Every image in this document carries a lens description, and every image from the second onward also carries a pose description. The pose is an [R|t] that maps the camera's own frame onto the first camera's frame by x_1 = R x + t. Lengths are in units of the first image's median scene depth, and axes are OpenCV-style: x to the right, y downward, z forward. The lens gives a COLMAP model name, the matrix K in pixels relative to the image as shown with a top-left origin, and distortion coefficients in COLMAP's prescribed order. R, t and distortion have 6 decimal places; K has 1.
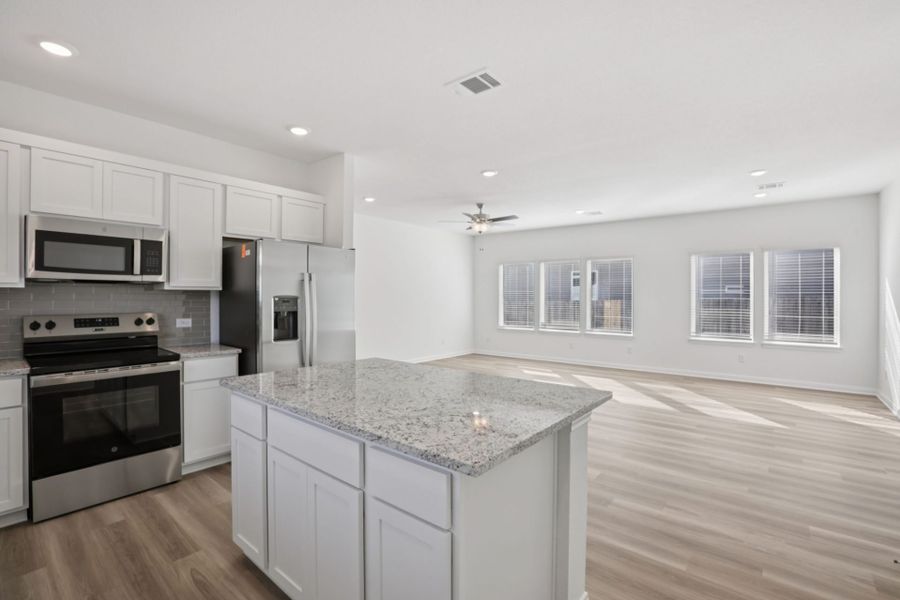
lens RADIAL K [[408.3, 0, 450.0], [0, 408.3, 300.0], [0, 0, 1]] dist [-0.037721, 0.008195]
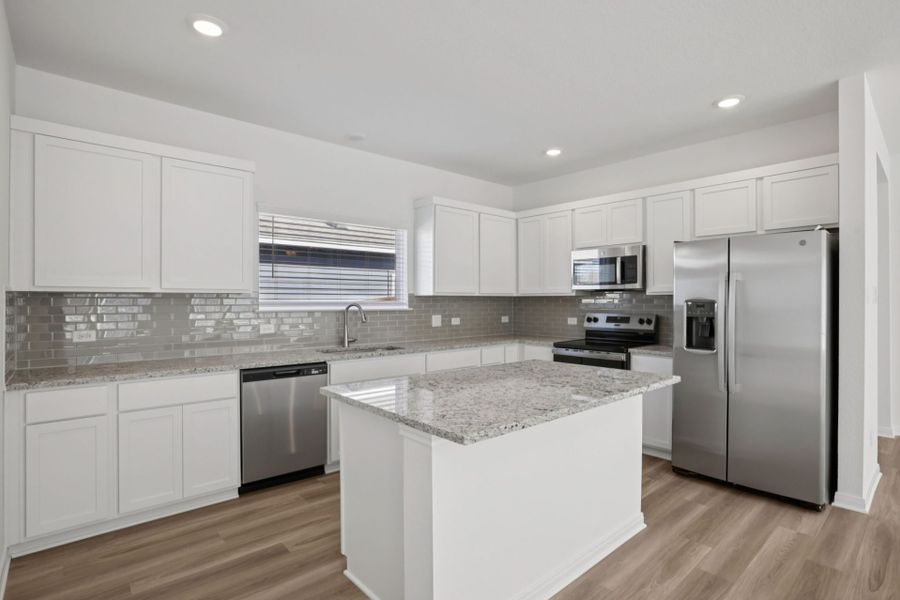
lens RADIAL K [[456.7, 0, 453.1], [0, 456.7, 293.8], [0, 0, 1]] dist [-0.021828, 0.000116]
pose [[-0.151159, -0.017324, -0.988358, 0.699336], [-0.009435, 0.999826, -0.016082, -0.002373], [0.988464, 0.006895, -0.151296, 0.635130]]
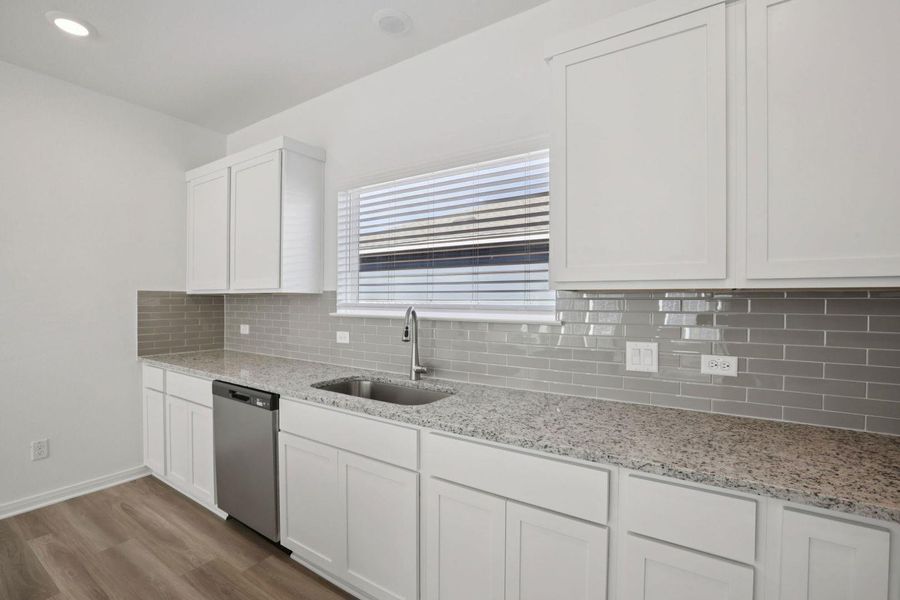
lens RADIAL K [[408.3, 0, 450.0], [0, 408.3, 300.0], [0, 0, 1]] dist [-0.037721, 0.008195]
pose [[-0.994680, -0.008722, -0.102645, -0.542995], [-0.009271, 0.999945, 0.004873, -0.008513], [0.102597, 0.005799, -0.994706, 0.841780]]
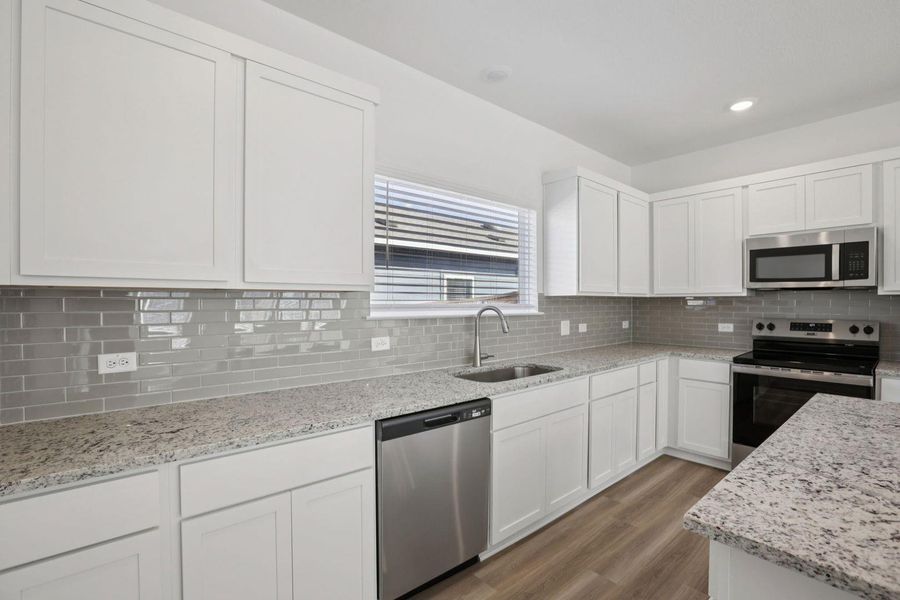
lens RADIAL K [[408.3, 0, 450.0], [0, 408.3, 300.0], [0, 0, 1]] dist [-0.037721, 0.008195]
pose [[-0.172219, -0.008095, -0.985025, 0.301321], [-0.009315, 0.999935, -0.006589, 0.000138], [0.985015, 0.008041, -0.172283, 0.222947]]
